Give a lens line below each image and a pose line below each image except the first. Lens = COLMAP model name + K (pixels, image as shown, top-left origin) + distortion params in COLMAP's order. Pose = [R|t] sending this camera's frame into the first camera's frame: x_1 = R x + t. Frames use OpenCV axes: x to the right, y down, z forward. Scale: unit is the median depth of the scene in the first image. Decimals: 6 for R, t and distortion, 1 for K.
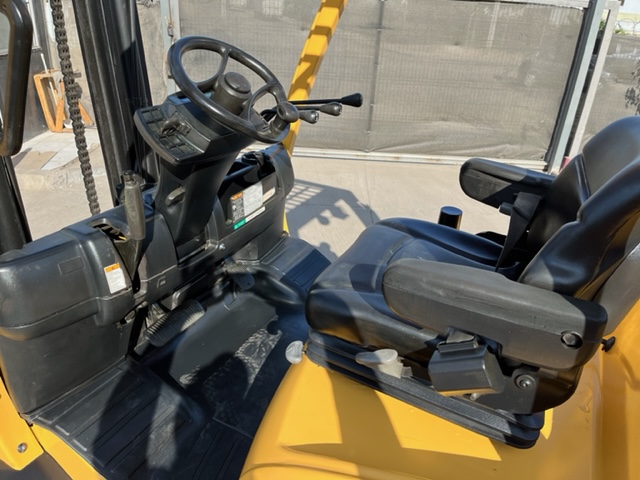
lens RADIAL K [[482.3, 0, 317.5], [0, 482.3, 238.2], [0, 0, 1]] dist [0.035868, -0.051251]
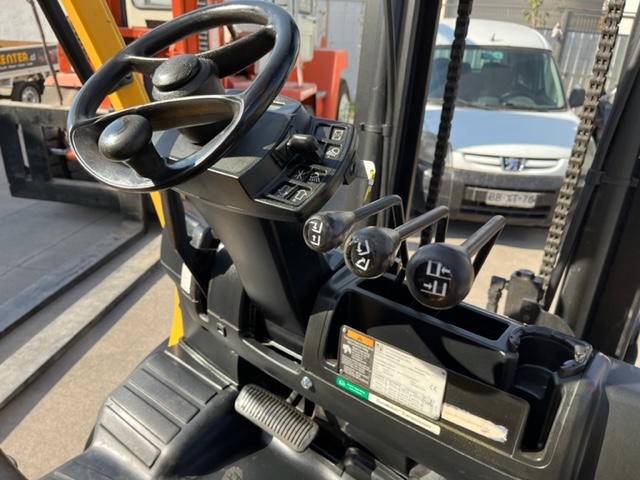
lens RADIAL K [[482.3, 0, 319.5], [0, 482.3, 240.1], [0, 0, 1]] dist [0.035868, -0.051251]
pose [[-0.182438, 0.333336, -0.924988, 0.258966], [-0.482095, 0.789598, 0.379630, -0.321100], [0.856914, 0.515191, 0.016647, 0.861632]]
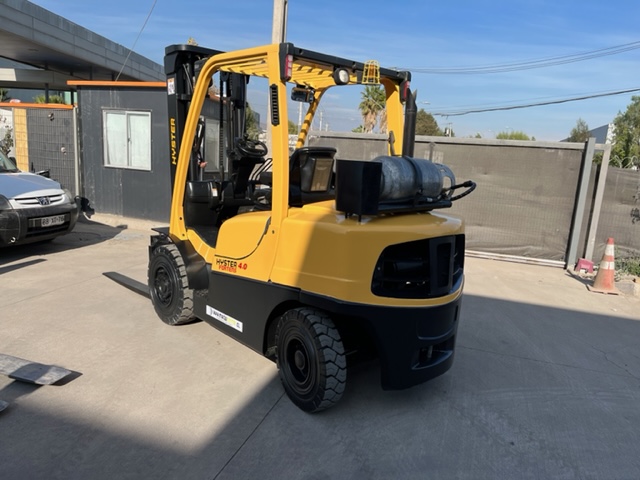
lens RADIAL K [[482.3, 0, 326.8], [0, 482.3, 243.9], [0, 0, 1]] dist [0.035868, -0.051251]
pose [[0.951802, 0.058489, -0.301085, 1.194038], [-0.141197, 0.955001, -0.260837, 1.003252], [0.272281, 0.290778, 0.917230, -1.597133]]
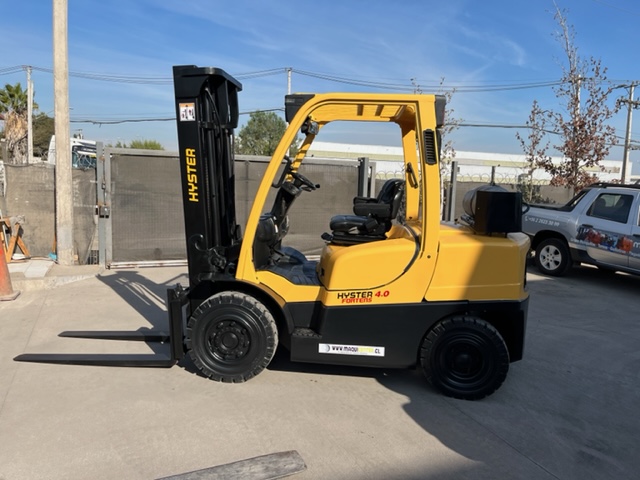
lens RADIAL K [[482.3, 0, 315.0], [0, 482.3, 237.6], [0, 0, 1]] dist [0.035868, -0.051251]
pose [[0.918523, -0.073591, 0.388458, -1.156783], [0.189395, 0.944355, -0.268928, 0.882195], [-0.347052, 0.320589, 0.881350, -1.696265]]
